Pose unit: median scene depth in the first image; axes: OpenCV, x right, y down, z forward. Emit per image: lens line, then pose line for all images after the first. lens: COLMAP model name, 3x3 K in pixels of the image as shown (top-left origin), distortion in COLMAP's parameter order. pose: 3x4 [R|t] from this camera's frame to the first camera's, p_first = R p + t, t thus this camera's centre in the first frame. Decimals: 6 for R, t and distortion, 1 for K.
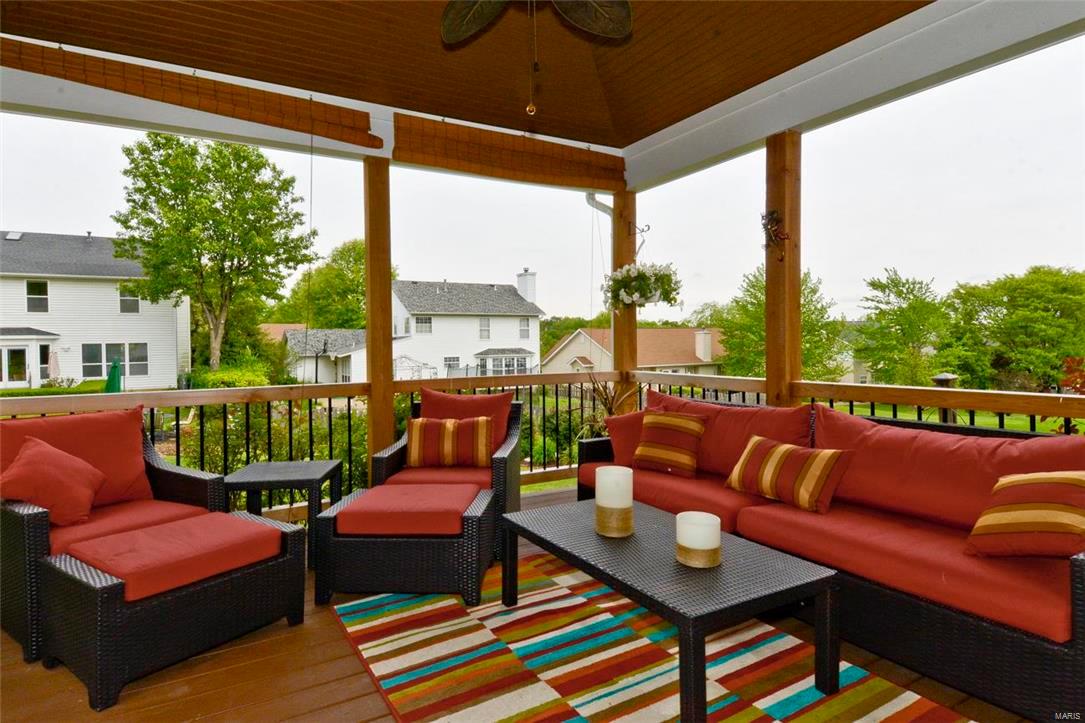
lens RADIAL K [[555.3, 0, 543.9], [0, 555.3, 355.6], [0, 0, 1]] dist [0.005649, 0.000978]
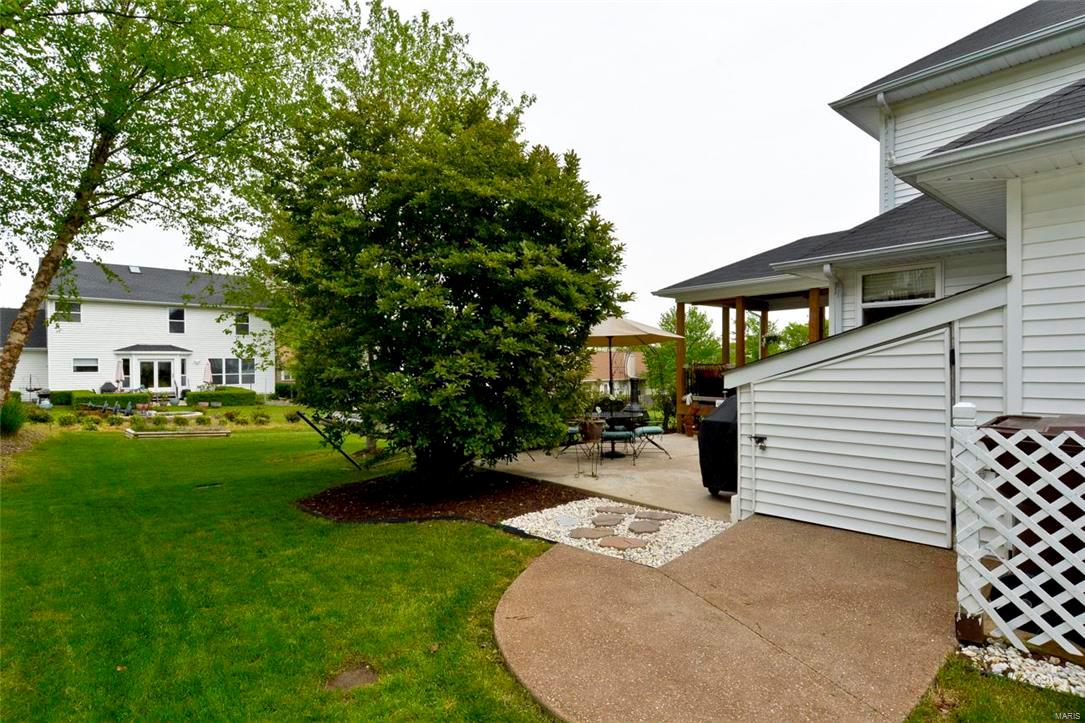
lens RADIAL K [[555.3, 0, 541.2], [0, 555.3, 365.1], [0, 0, 1]] dist [0.005649, 0.000978]
pose [[0.970517, 0.004843, 0.240985, -0.401753], [0.002035, 0.999598, -0.028286, 0.031261], [-0.241025, 0.027942, 0.970116, -0.412171]]
